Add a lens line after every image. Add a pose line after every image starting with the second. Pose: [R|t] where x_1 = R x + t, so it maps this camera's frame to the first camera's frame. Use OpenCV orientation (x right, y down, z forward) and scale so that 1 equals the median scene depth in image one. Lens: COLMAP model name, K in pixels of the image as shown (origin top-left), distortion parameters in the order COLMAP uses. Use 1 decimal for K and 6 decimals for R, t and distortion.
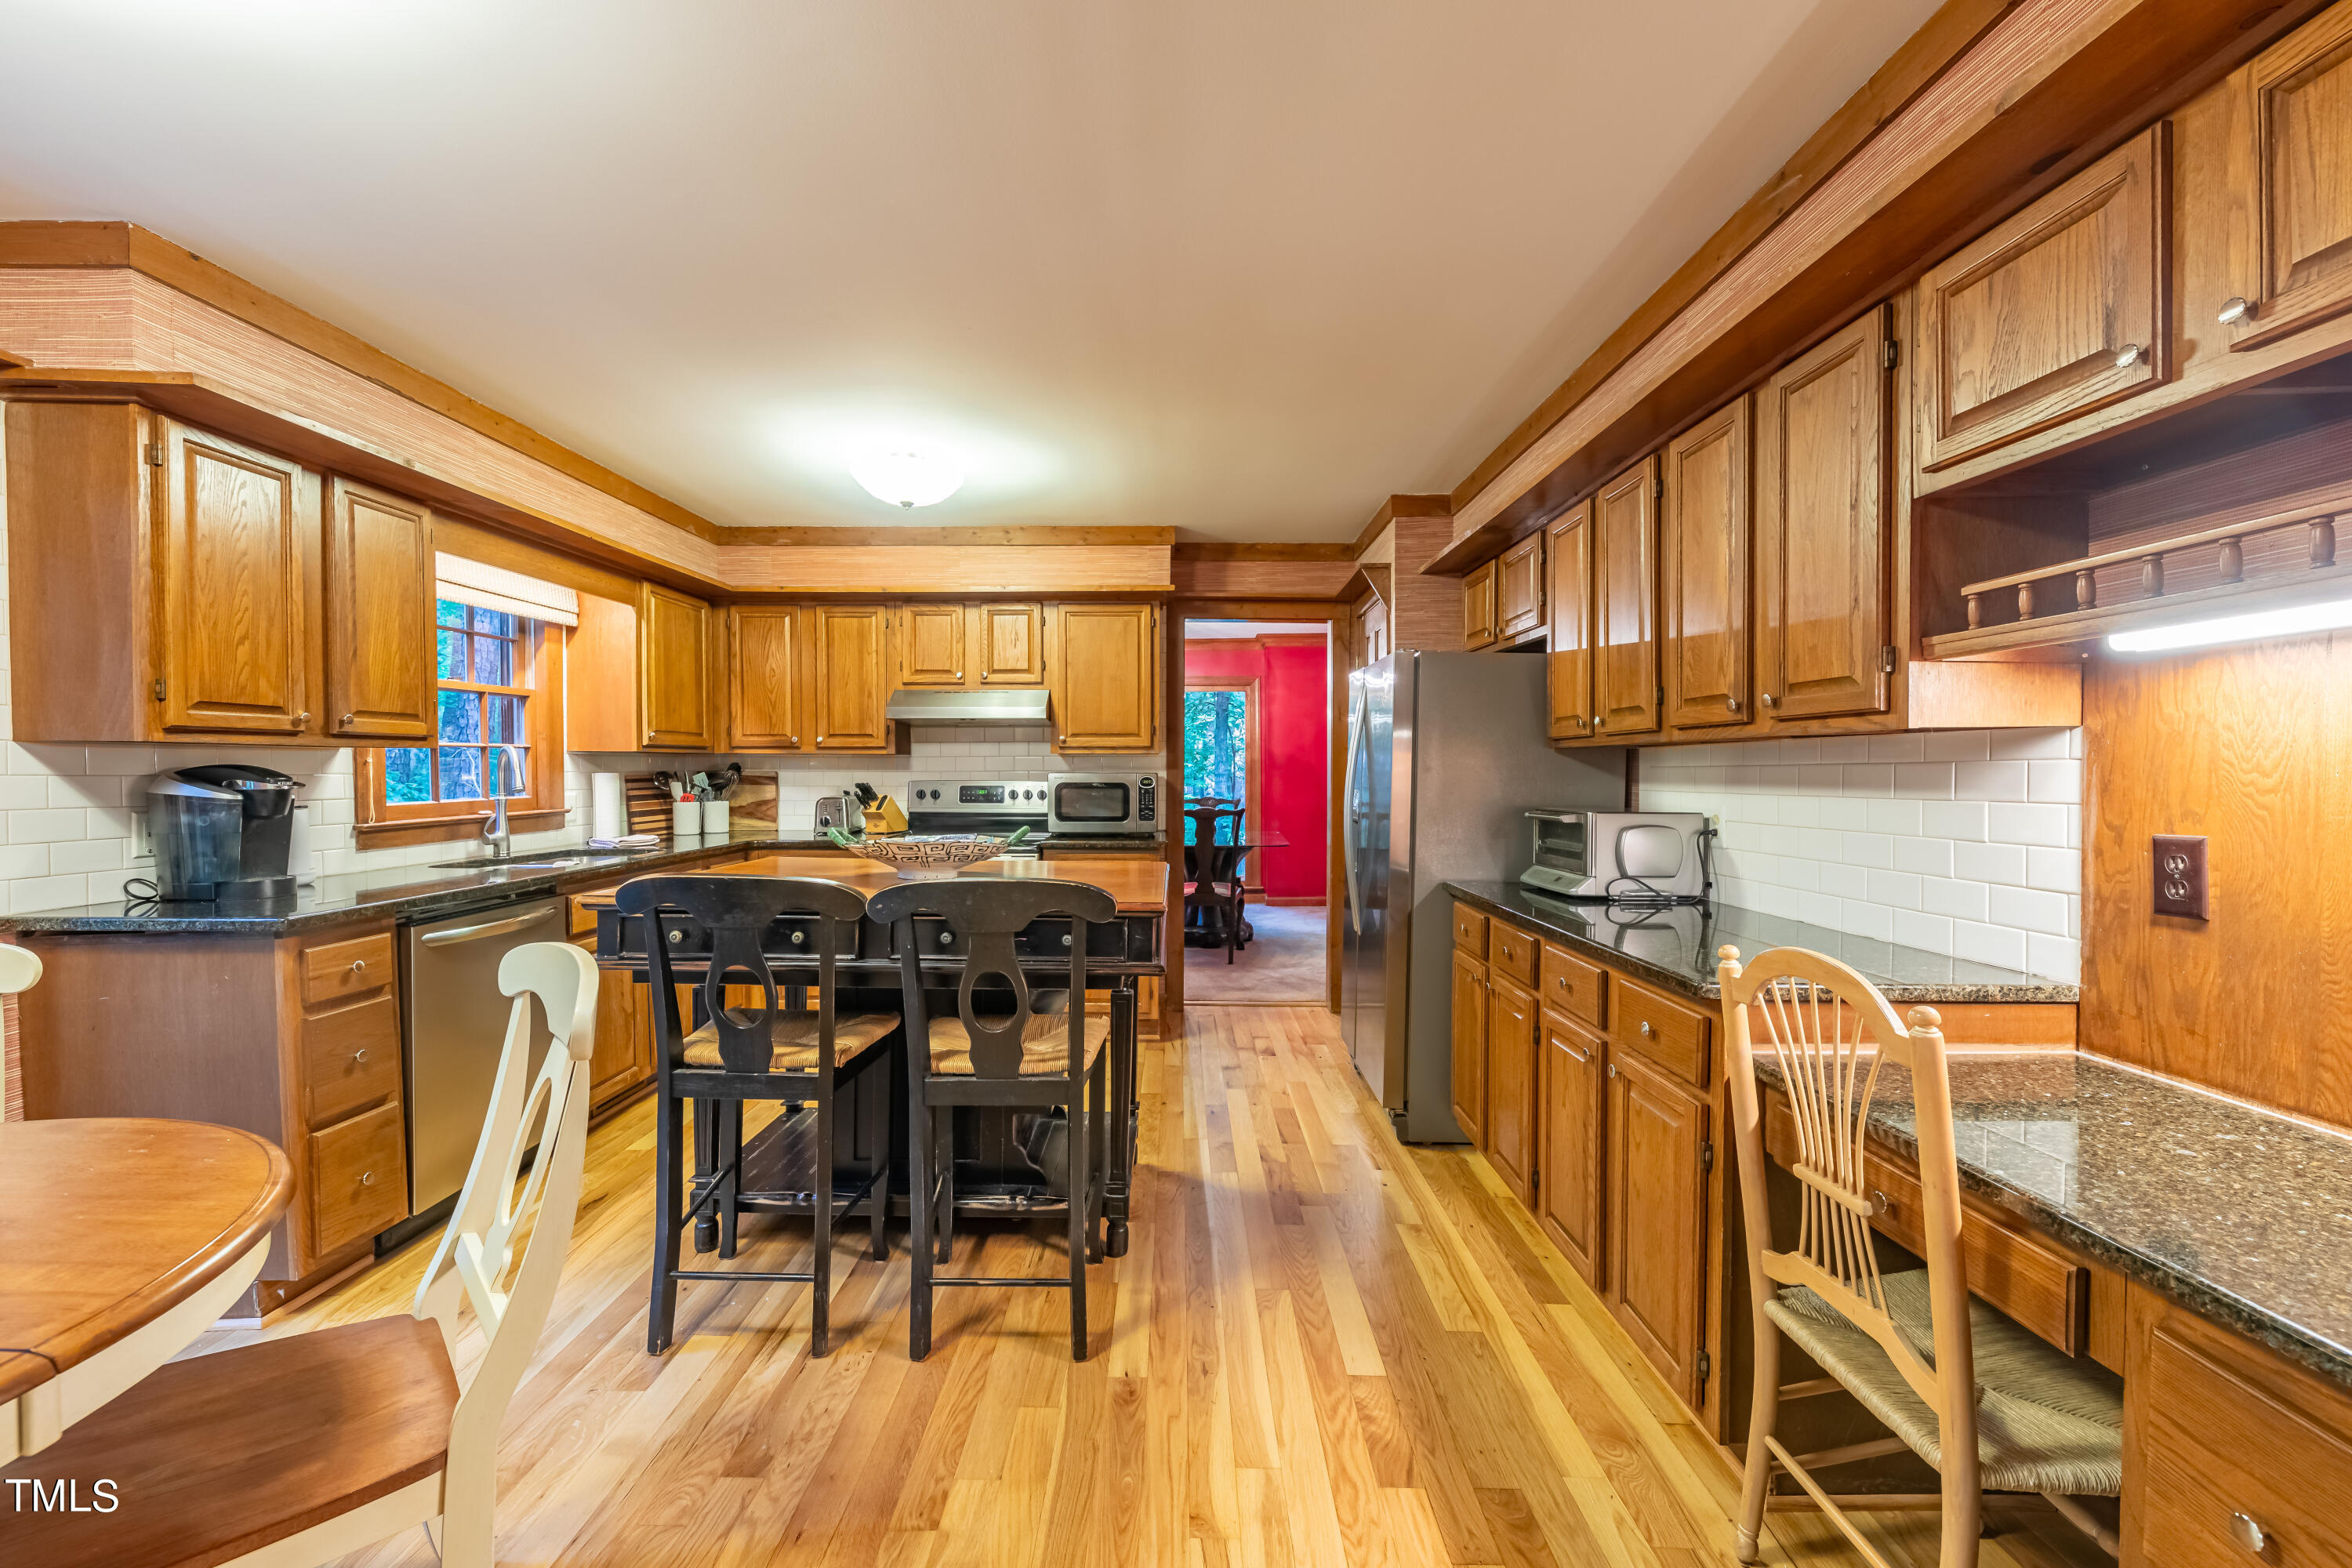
lens RADIAL K [[938.8, 0, 1173.2], [0, 938.8, 781.5], [0, 0, 1]] dist [0.001369, -0.002929]
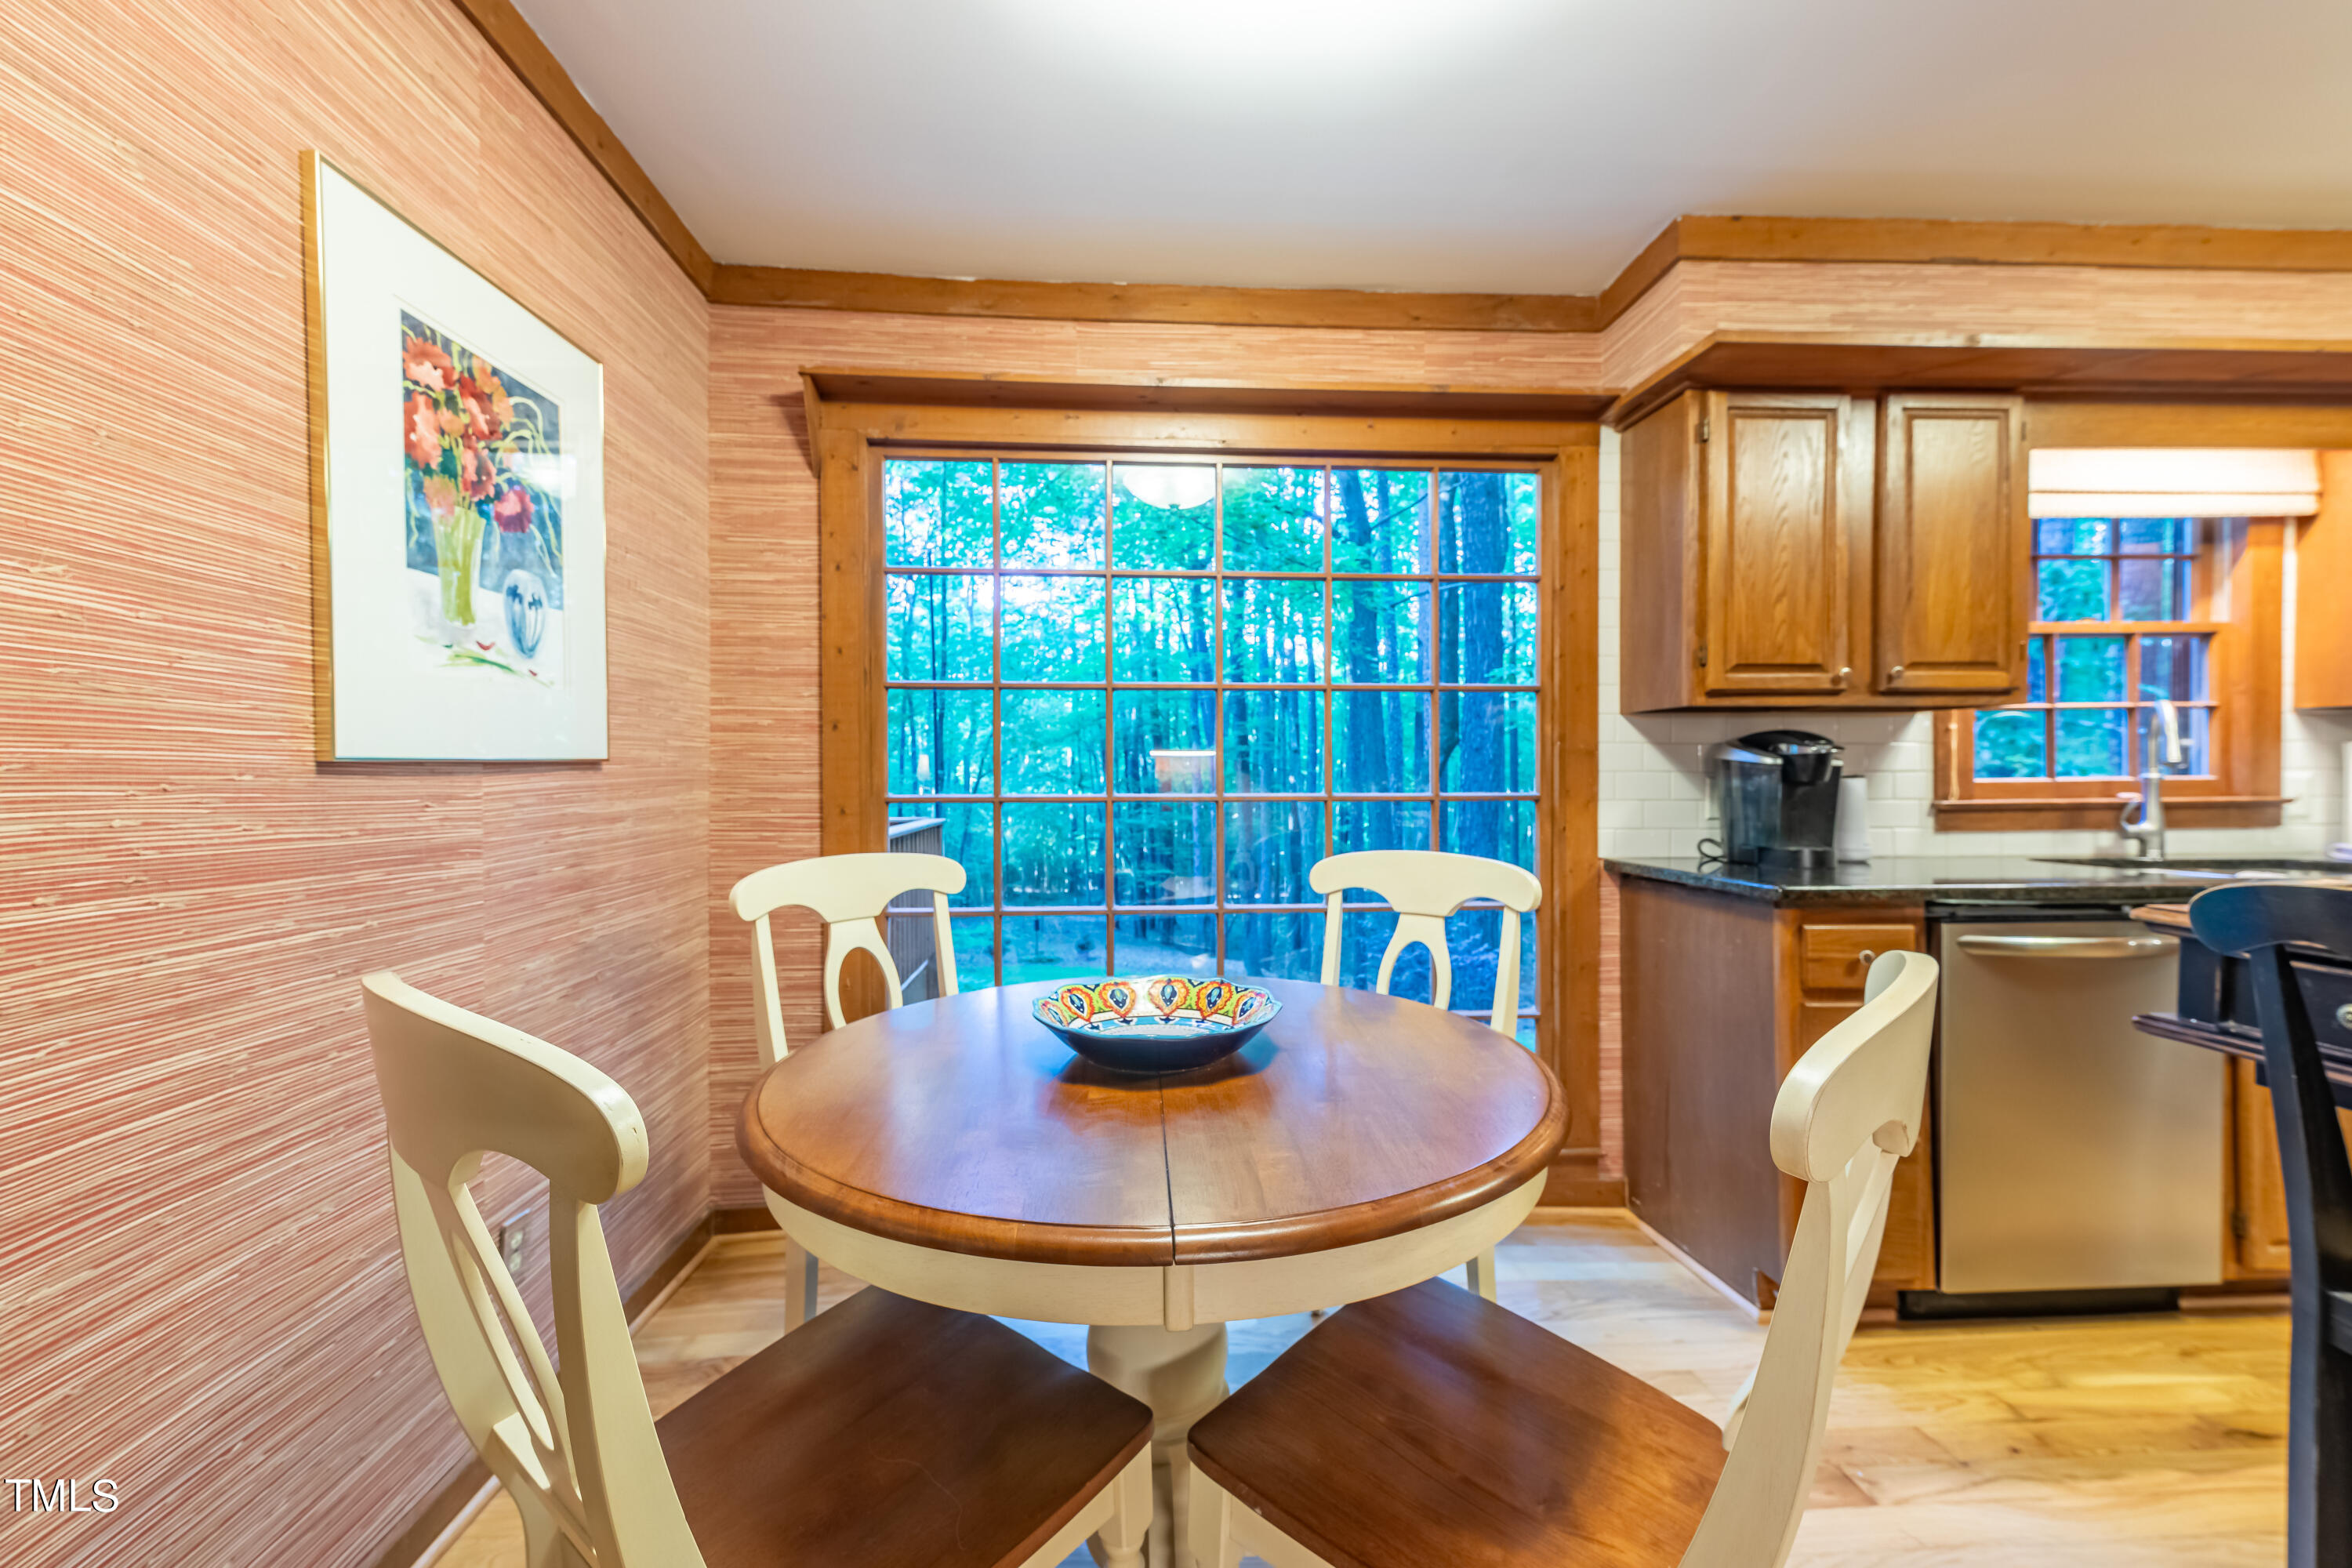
lens RADIAL K [[930.2, 0, 1172.0], [0, 930.2, 789.6], [0, 0, 1]] dist [0.010928, -0.000666]
pose [[0.065273, 0.010731, -0.997810, -0.056768], [-0.009944, 0.999900, 0.010103, 0.033656], [0.997818, 0.009263, 0.065373, 0.245800]]
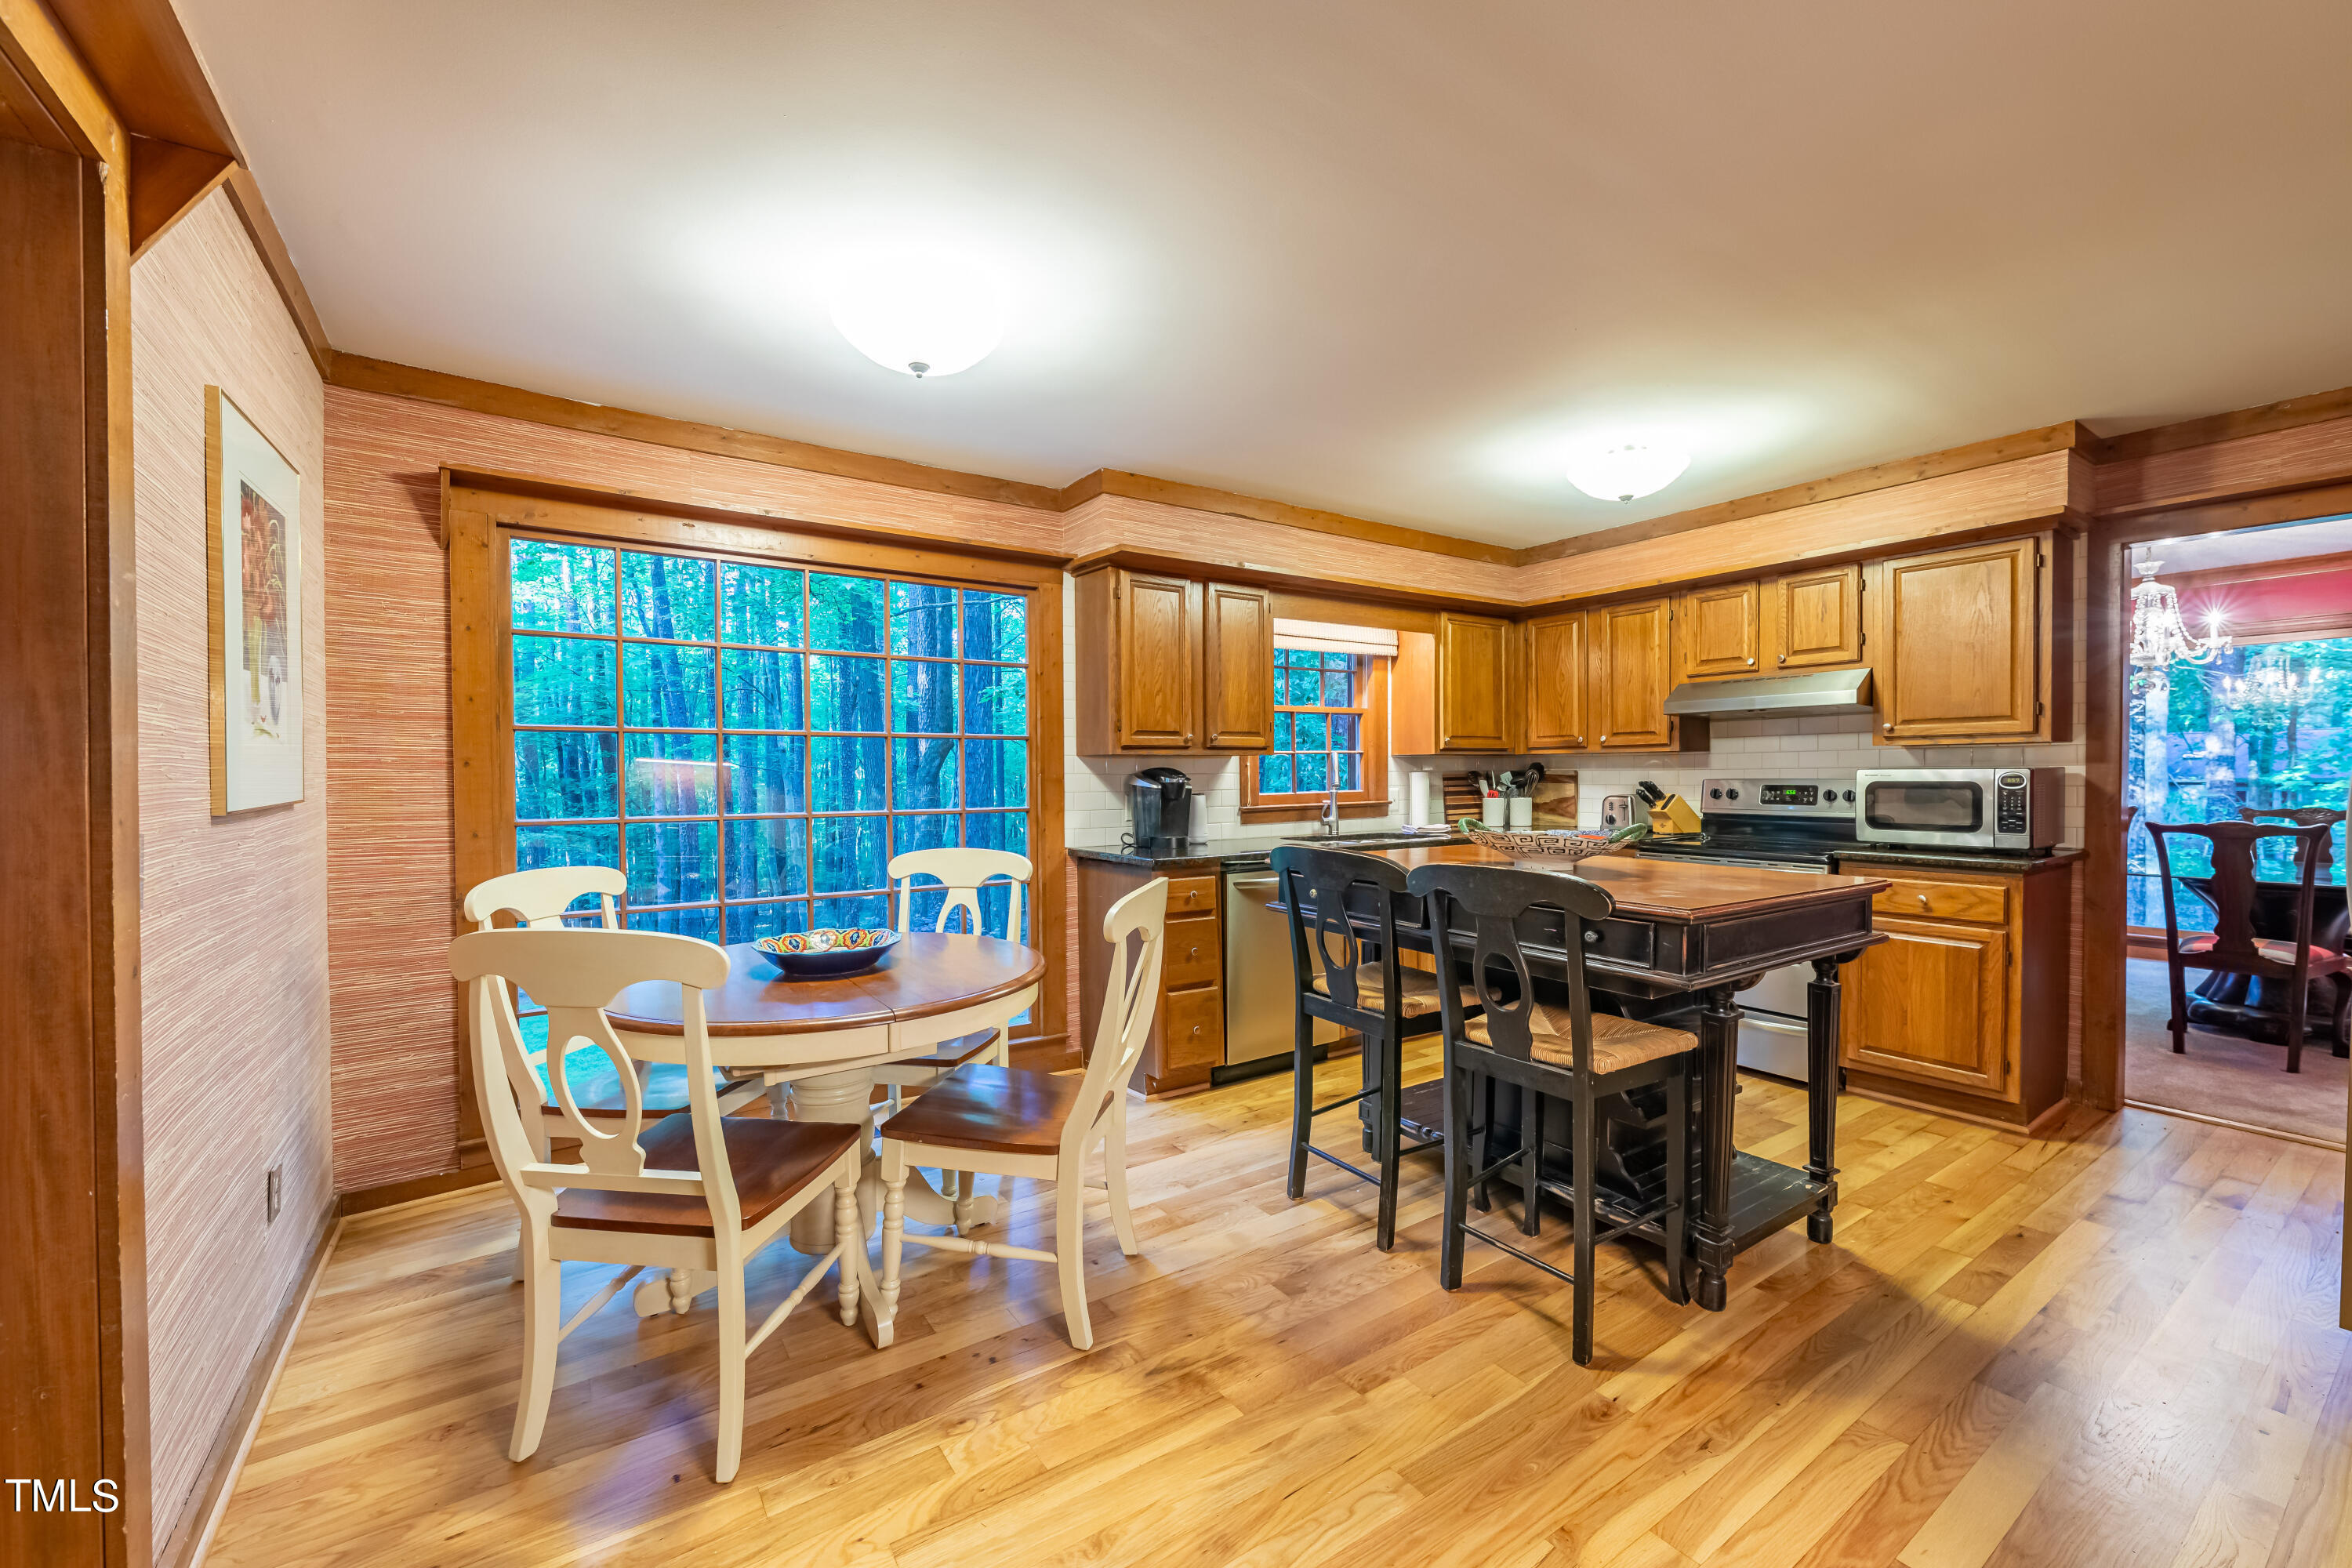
lens RADIAL K [[938.8, 0, 1173.2], [0, 938.8, 781.5], [0, 0, 1]] dist [0.001369, -0.002929]
pose [[0.563815, 0.002239, -0.825898, 0.316336], [-0.003857, 0.999993, 0.000078, 0.005457], [0.825892, 0.003141, 0.563819, 0.061193]]
